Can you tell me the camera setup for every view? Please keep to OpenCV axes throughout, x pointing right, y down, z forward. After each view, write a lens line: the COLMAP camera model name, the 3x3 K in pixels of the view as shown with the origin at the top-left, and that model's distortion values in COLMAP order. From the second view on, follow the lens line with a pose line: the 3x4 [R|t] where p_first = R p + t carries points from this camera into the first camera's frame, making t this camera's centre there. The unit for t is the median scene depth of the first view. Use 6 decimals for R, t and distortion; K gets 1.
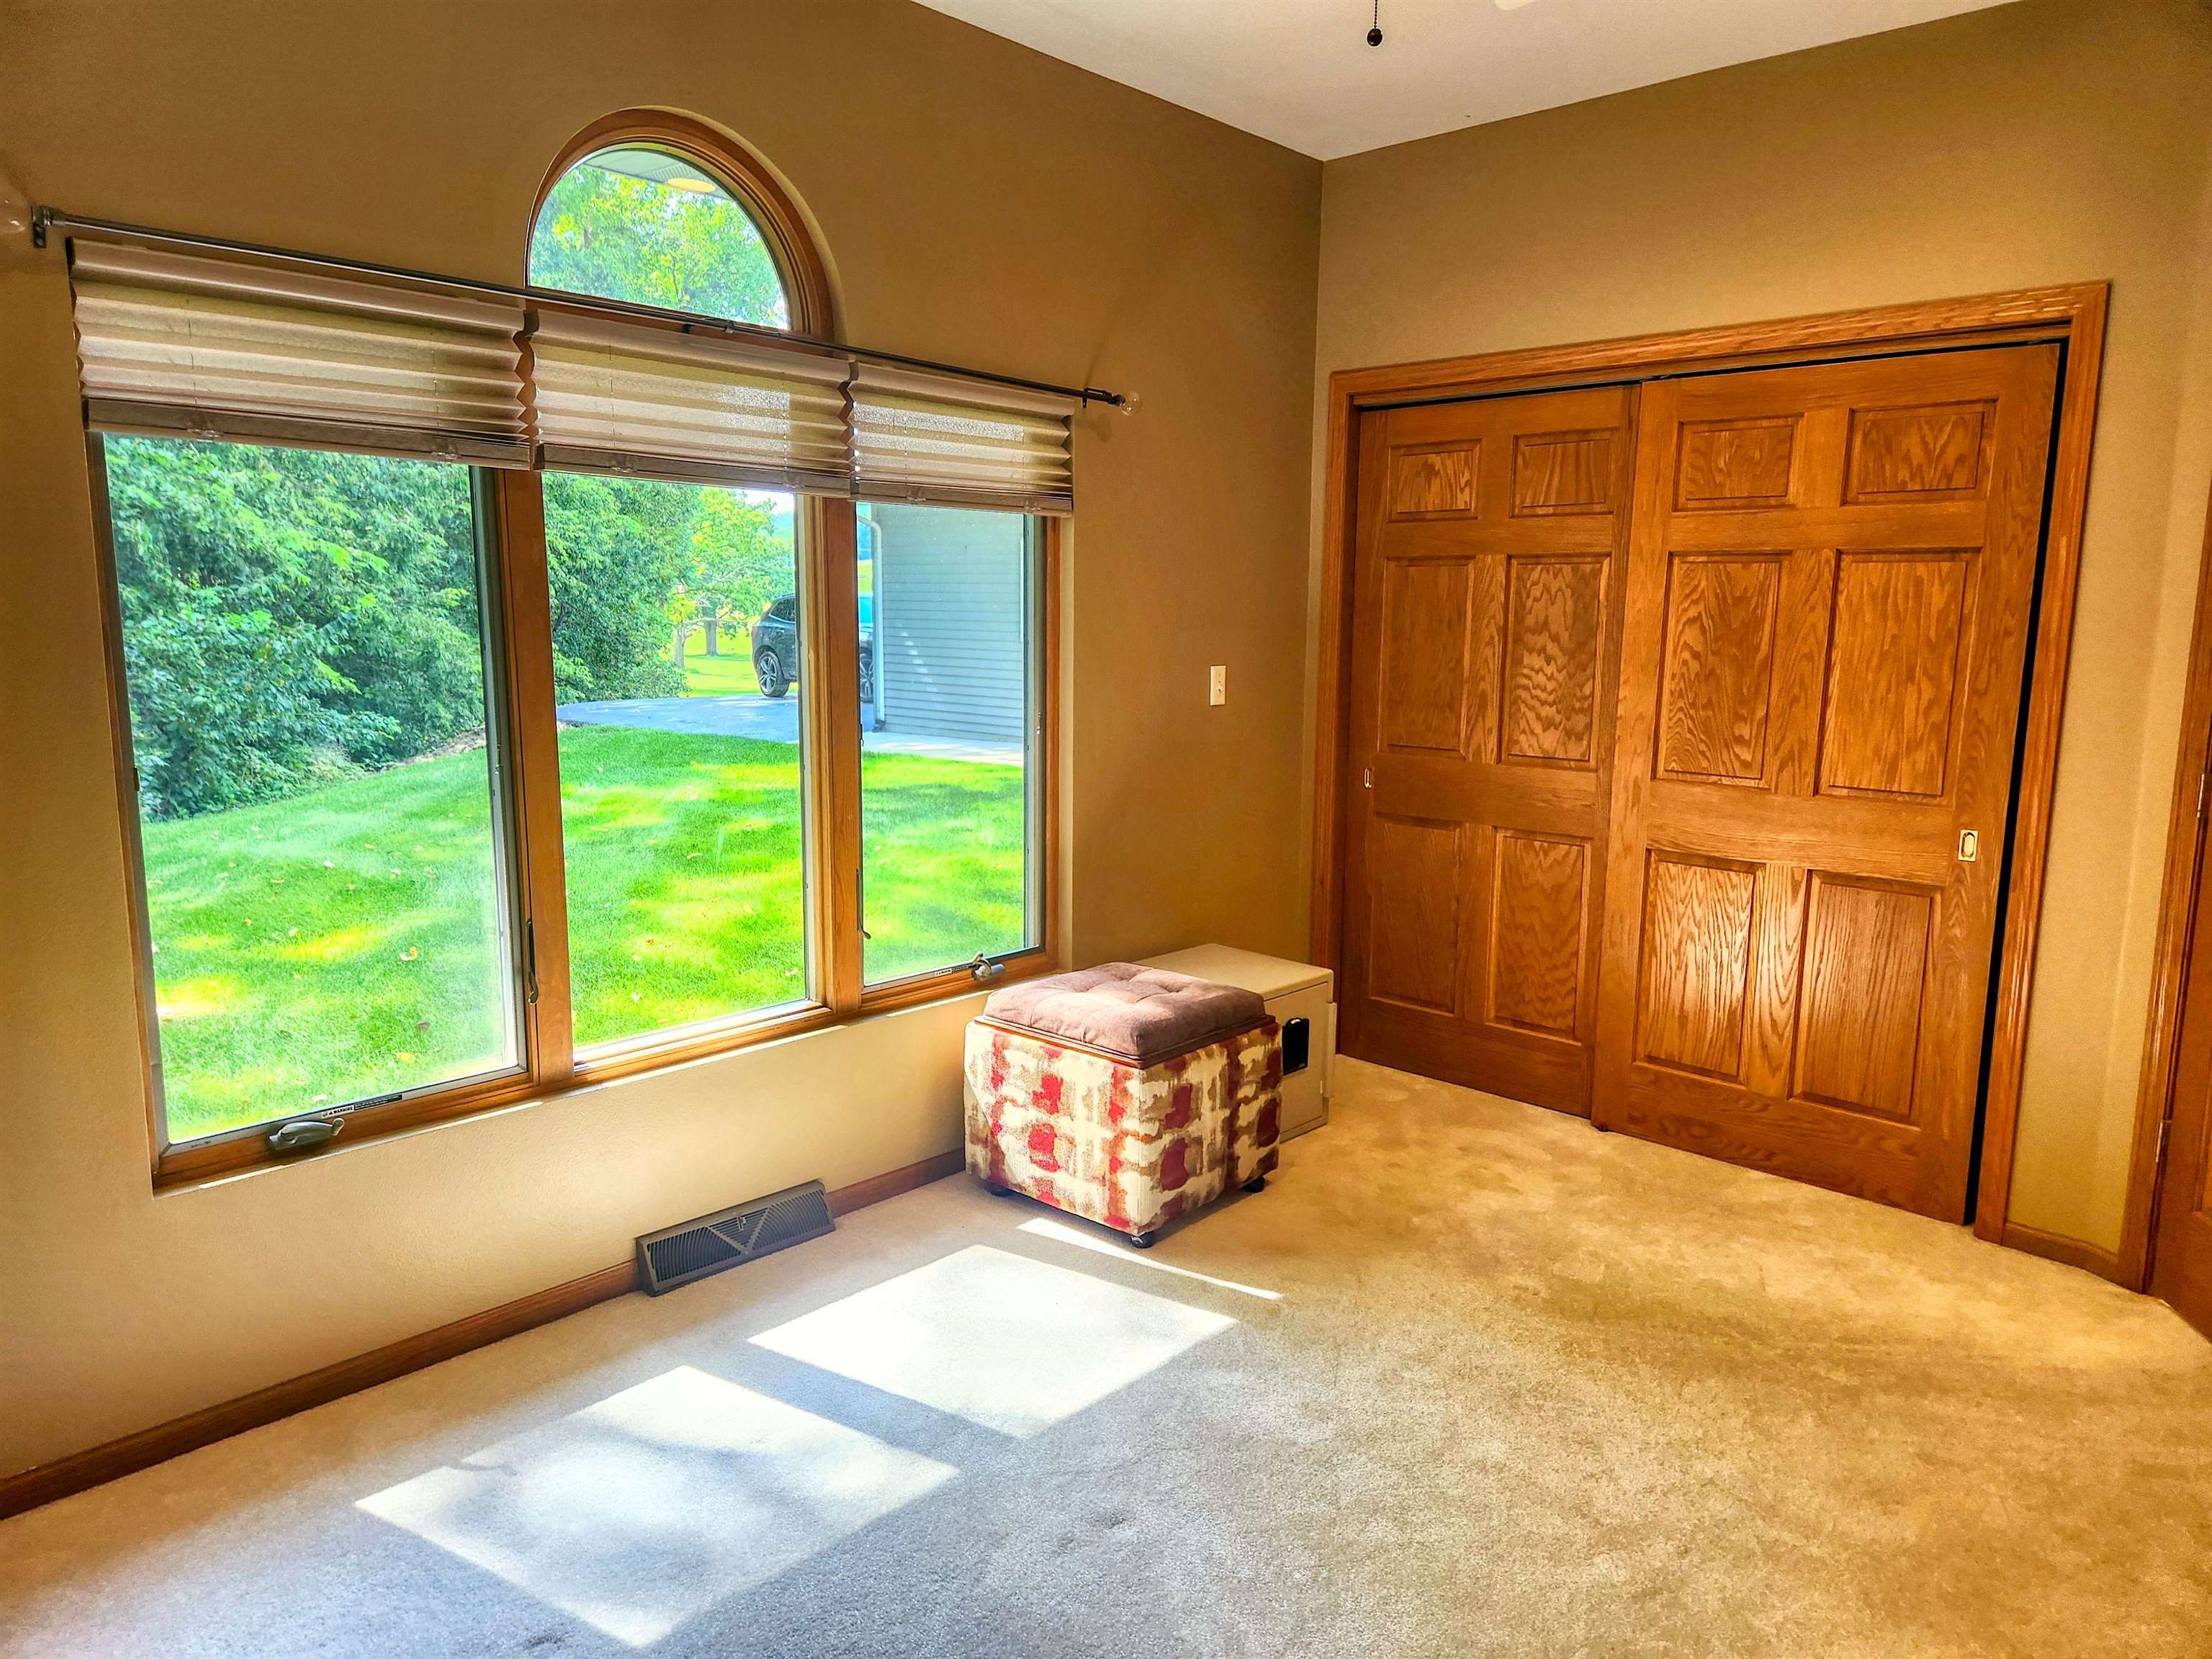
lens RADIAL K [[1488.8, 0, 1106.0], [0, 1488.8, 829.5], [0, 0, 1]] dist [0.036783, -0.001658]
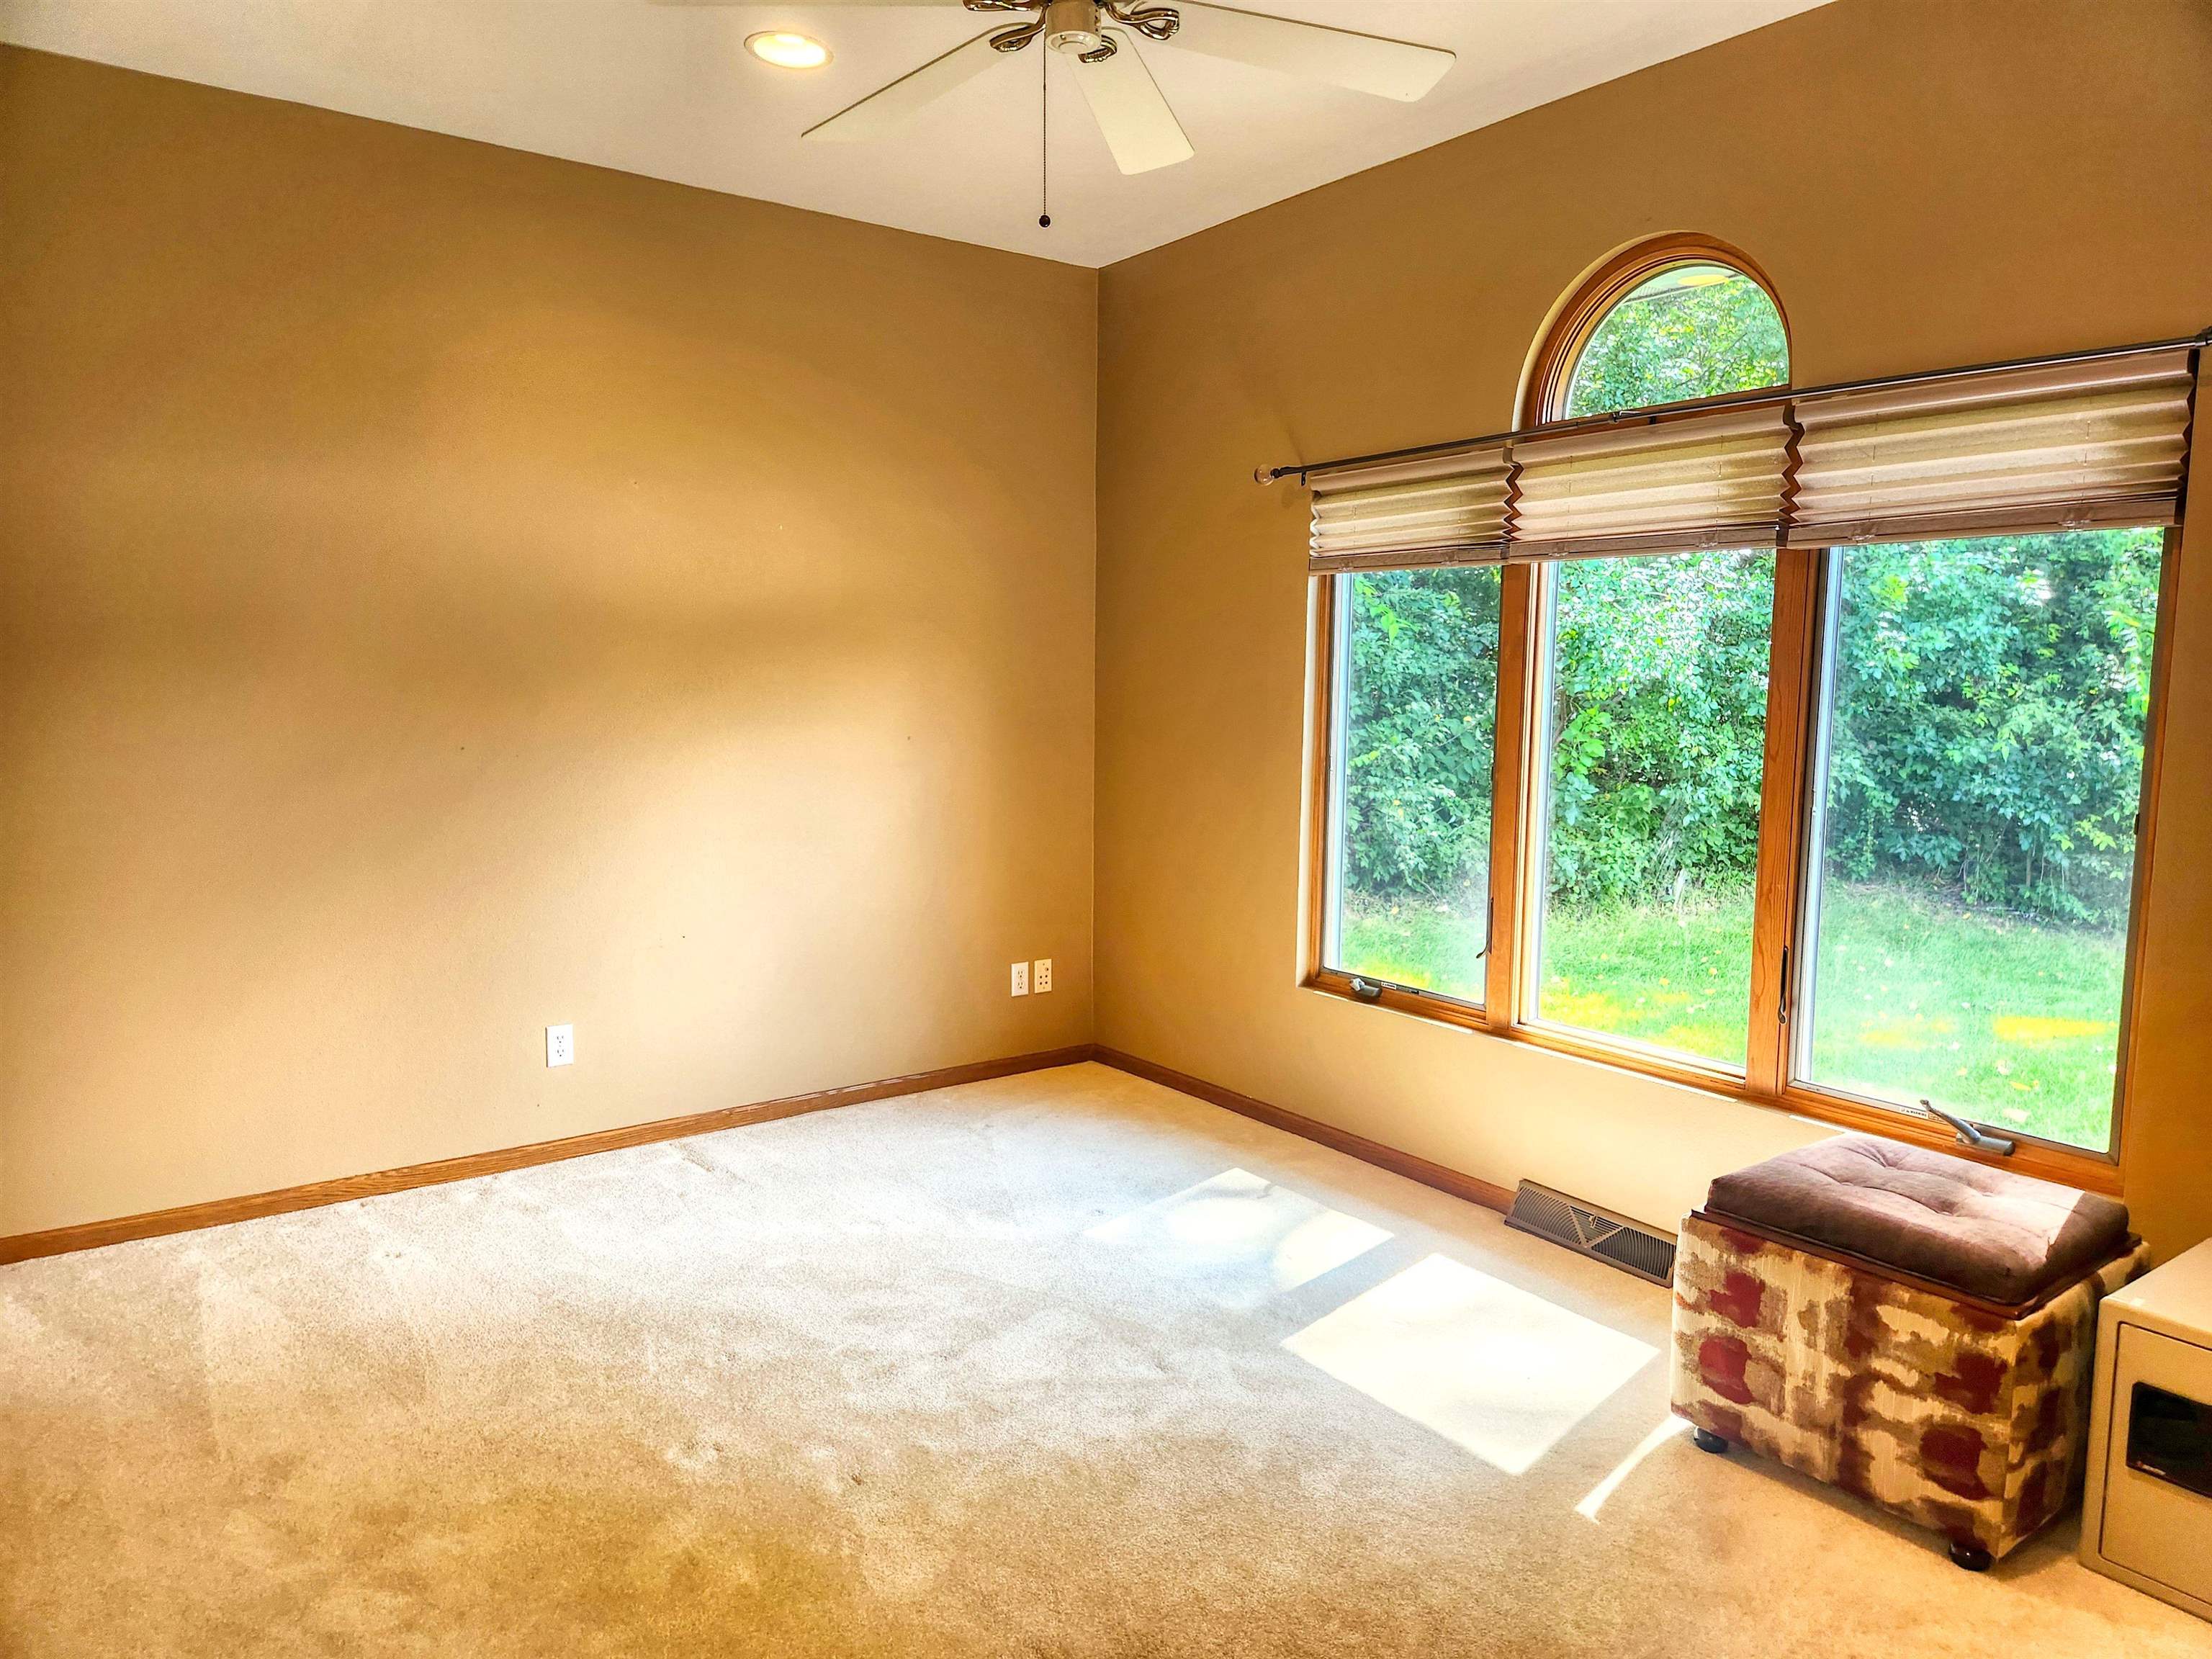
lens RADIAL K [[1469.1, 0, 1069.8], [0, 1469.1, 847.1], [0, 0, 1]] dist [0.035933, -0.001895]
pose [[-0.212046, 0.105666, -0.971530, 0.838374], [-0.157459, 0.977454, 0.140677, -0.095500], [0.964491, 0.182807, -0.190627, 0.758600]]
